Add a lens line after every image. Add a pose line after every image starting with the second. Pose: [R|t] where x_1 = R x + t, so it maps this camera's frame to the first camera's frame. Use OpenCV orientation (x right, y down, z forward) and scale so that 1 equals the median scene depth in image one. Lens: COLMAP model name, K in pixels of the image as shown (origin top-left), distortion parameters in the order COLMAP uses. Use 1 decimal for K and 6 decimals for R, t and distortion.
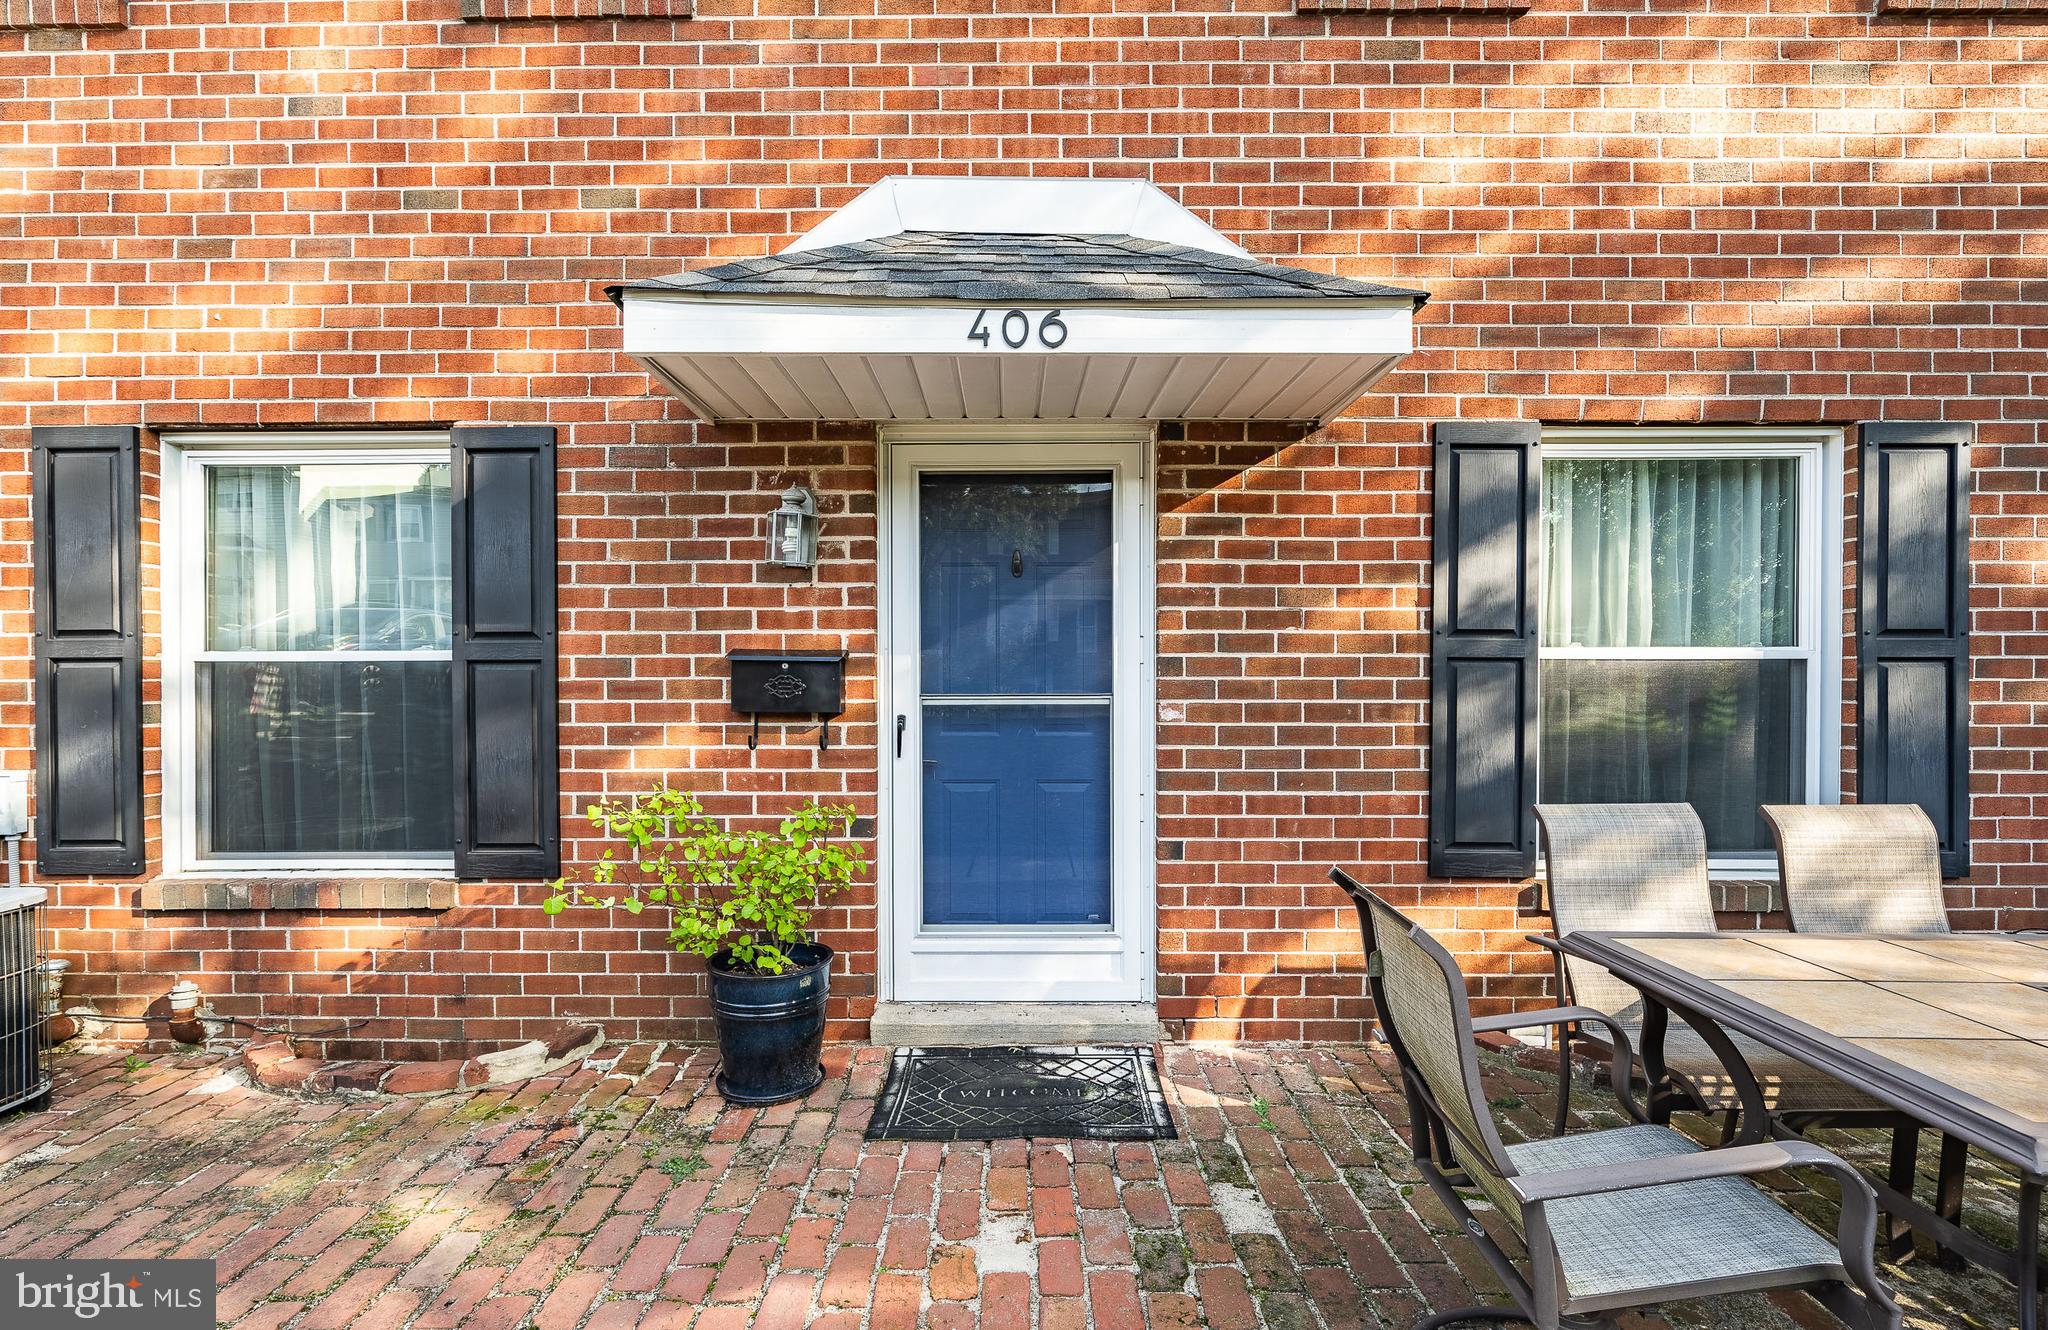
lens RADIAL K [[975.1, 0, 1021.2], [0, 975.1, 694.7], [0, 0, 1]] dist [-0.002525, -0.000171]
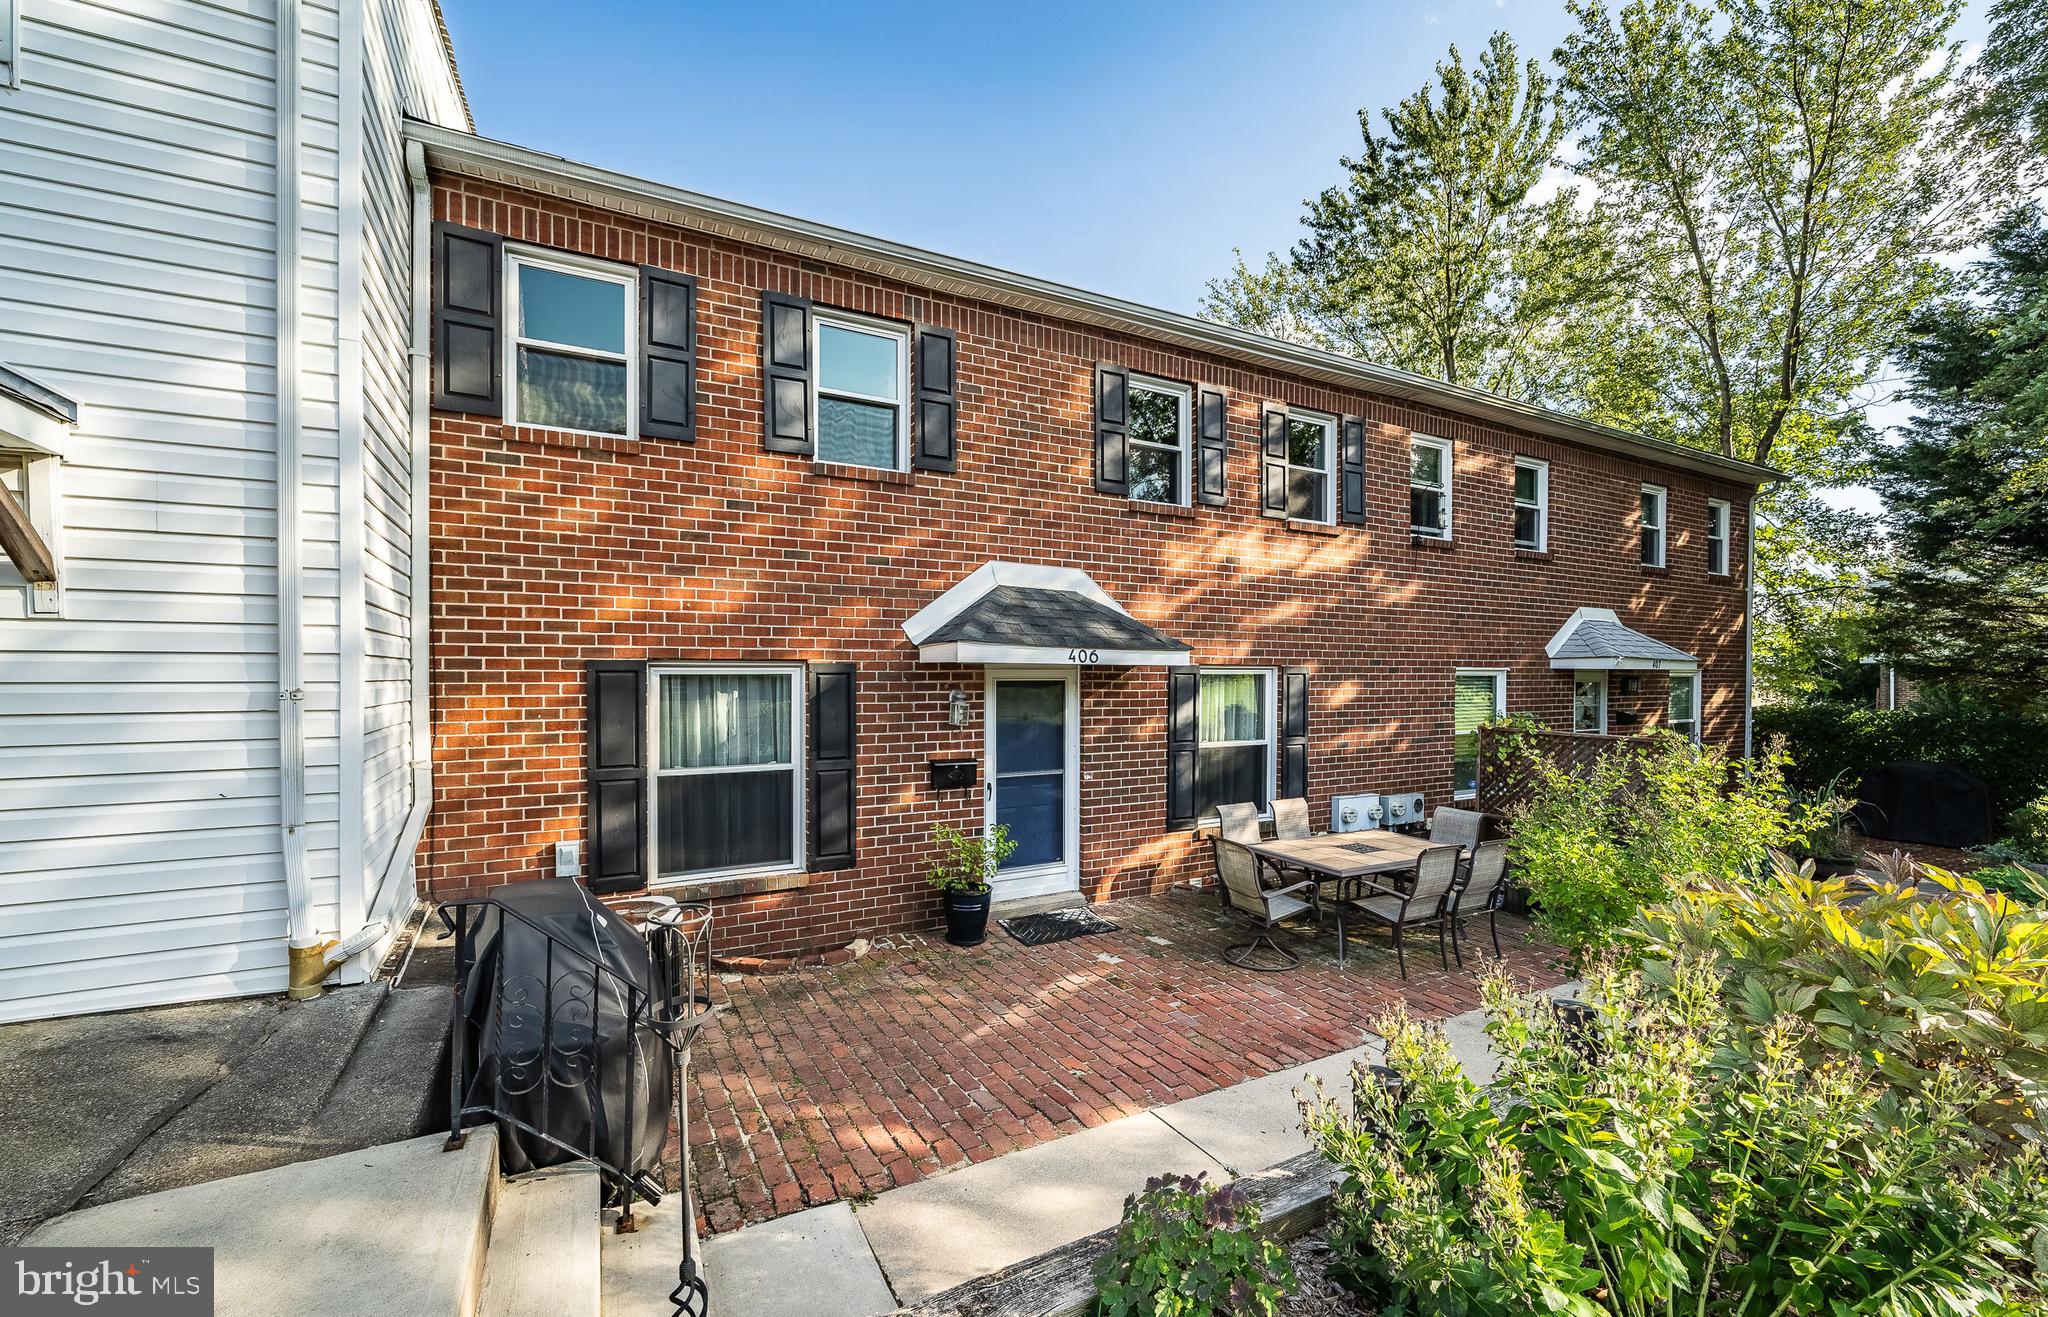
lens RADIAL K [[817.5, 0, 1025.3], [0, 817.5, 678.0], [0, 0, 1]] dist [-0.006096, 0.000244]
pose [[0.876213, 0.001737, 0.481920, -1.031576], [-0.003034, 0.999994, 0.001911, -0.244661], [-0.481914, -0.003137, 0.876213, -0.811338]]
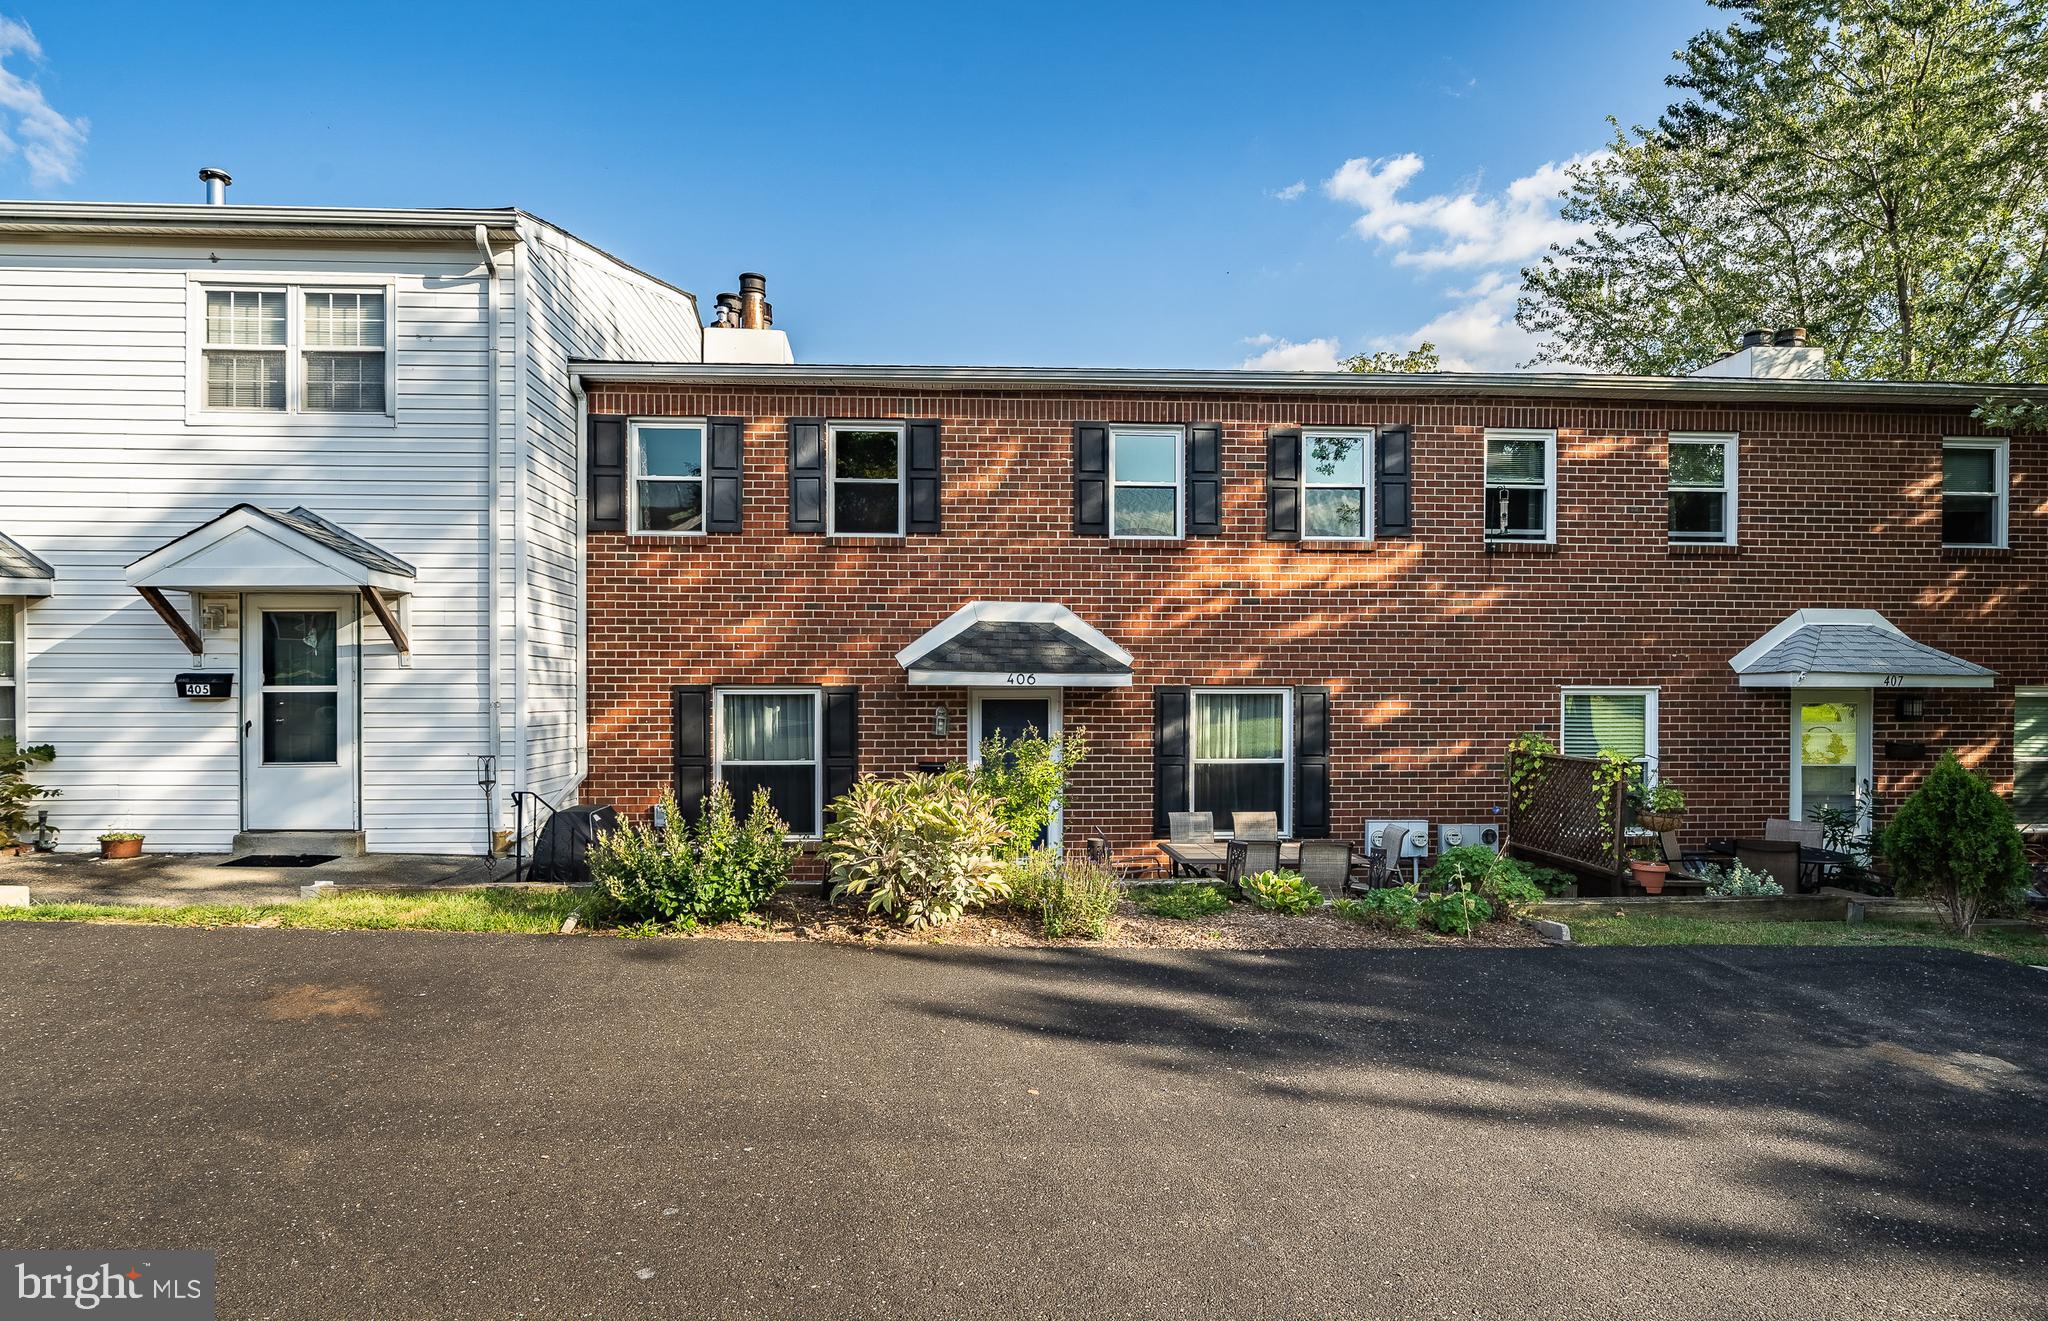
lens RADIAL K [[1114.5, 0, 1032.8], [0, 1114.5, 692.7], [0, 0, 1]] dist [-0.001133, 0.000856]
pose [[0.996769, 0.003200, 0.080261, -0.223292], [-0.002632, 0.999971, -0.007178, -0.230238], [-0.080281, 0.006944, 0.996748, -2.359709]]
